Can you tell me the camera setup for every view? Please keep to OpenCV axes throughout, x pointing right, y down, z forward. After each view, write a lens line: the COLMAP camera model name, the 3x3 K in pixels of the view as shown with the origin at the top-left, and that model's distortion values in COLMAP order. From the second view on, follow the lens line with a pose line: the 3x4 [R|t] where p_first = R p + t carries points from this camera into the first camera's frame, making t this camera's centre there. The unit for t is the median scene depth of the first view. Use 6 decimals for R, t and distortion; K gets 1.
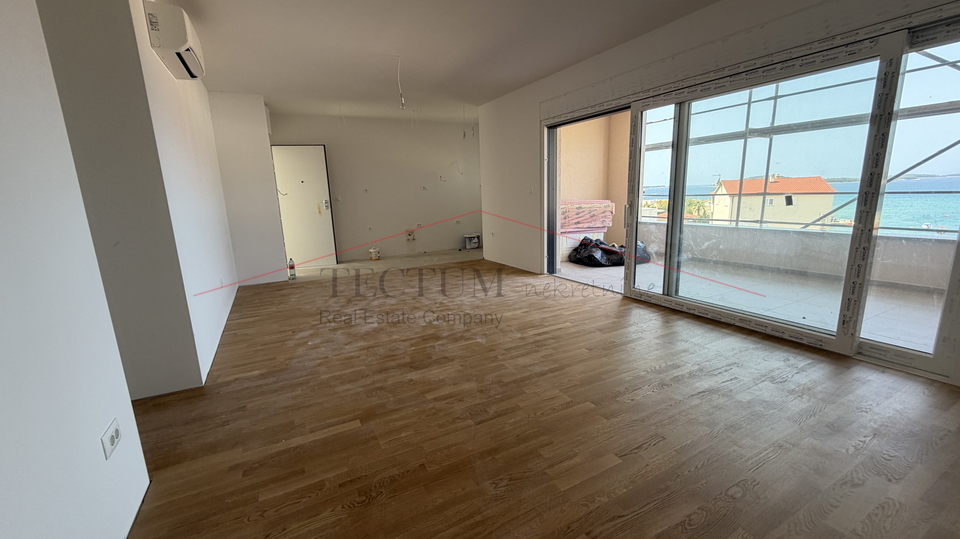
lens RADIAL K [[384.3, 0, 477.2], [0, 384.3, 270.7], [0, 0, 1]] dist [-0.000283, -0.000020]
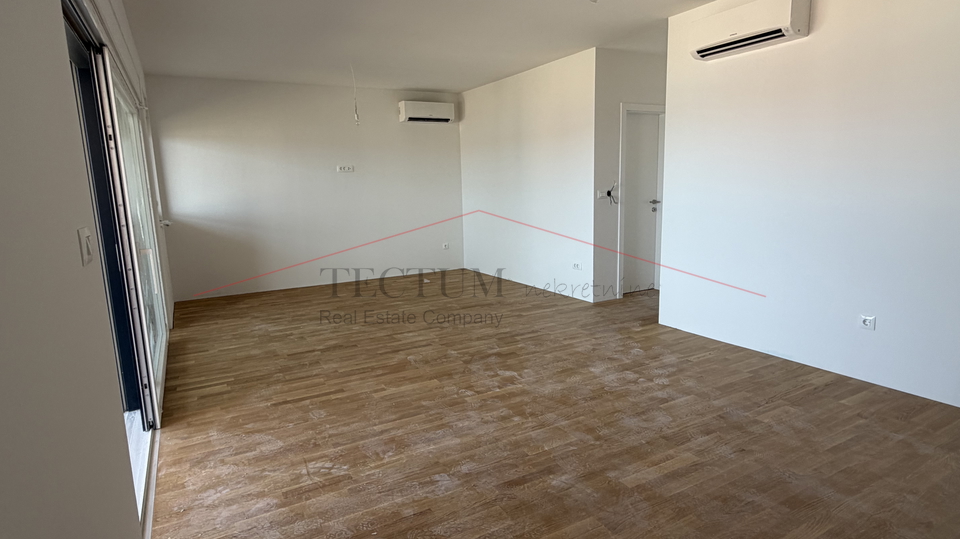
lens RADIAL K [[518.3, 0, 473.9], [0, 518.3, 270.6], [0, 0, 1]] dist [-0.001535, 0.000226]
pose [[-0.997752, 0.066933, -0.003331, -0.051178], [0.061144, 0.929549, 0.363594, -0.451866], [0.027432, 0.362573, -0.931552, 2.036695]]
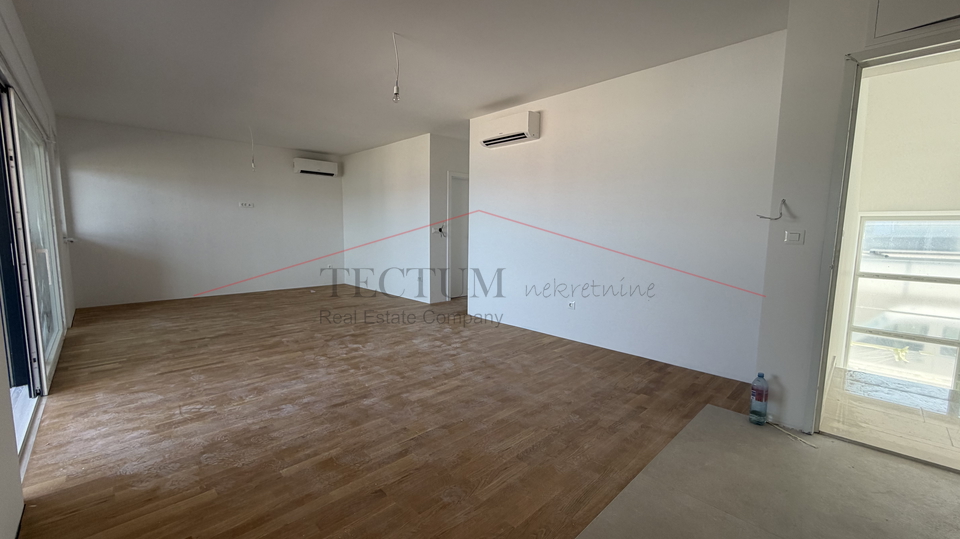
lens RADIAL K [[384.3, 0, 477.2], [0, 384.3, 270.7], [0, 0, 1]] dist [-0.000283, -0.000020]
pose [[-0.960315, 0.054014, -0.273637, -0.160405], [-0.034561, 0.950465, 0.308905, -0.440557], [0.276768, 0.306103, -0.910879, 2.198094]]
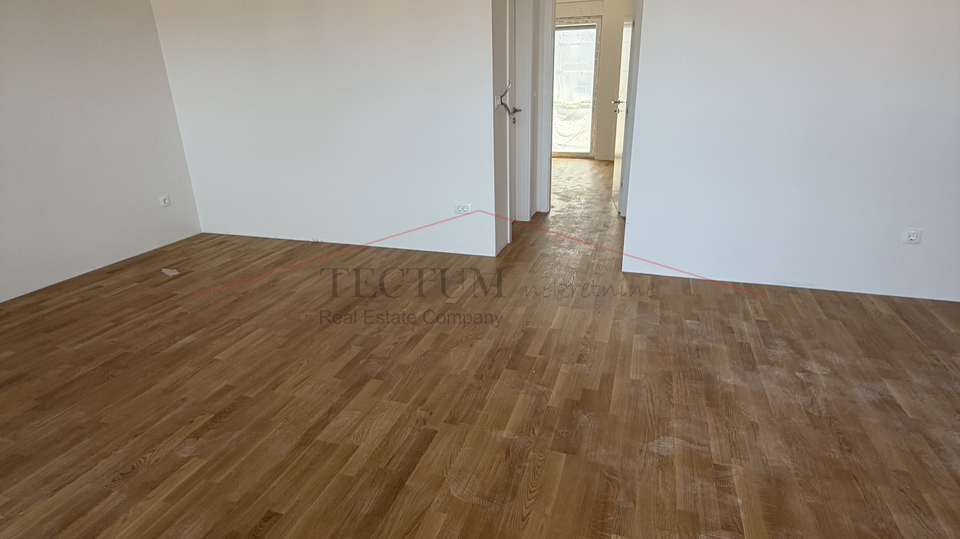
lens RADIAL K [[506.1, 0, 480.0], [0, 506.1, 269.5], [0, 0, 1]] dist [-0.000649, -0.000453]
pose [[-0.723448, 0.293787, -0.624750, 0.346608], [-0.090906, 0.856520, 0.508044, -0.297566], [0.684368, 0.424337, -0.592941, 1.212167]]
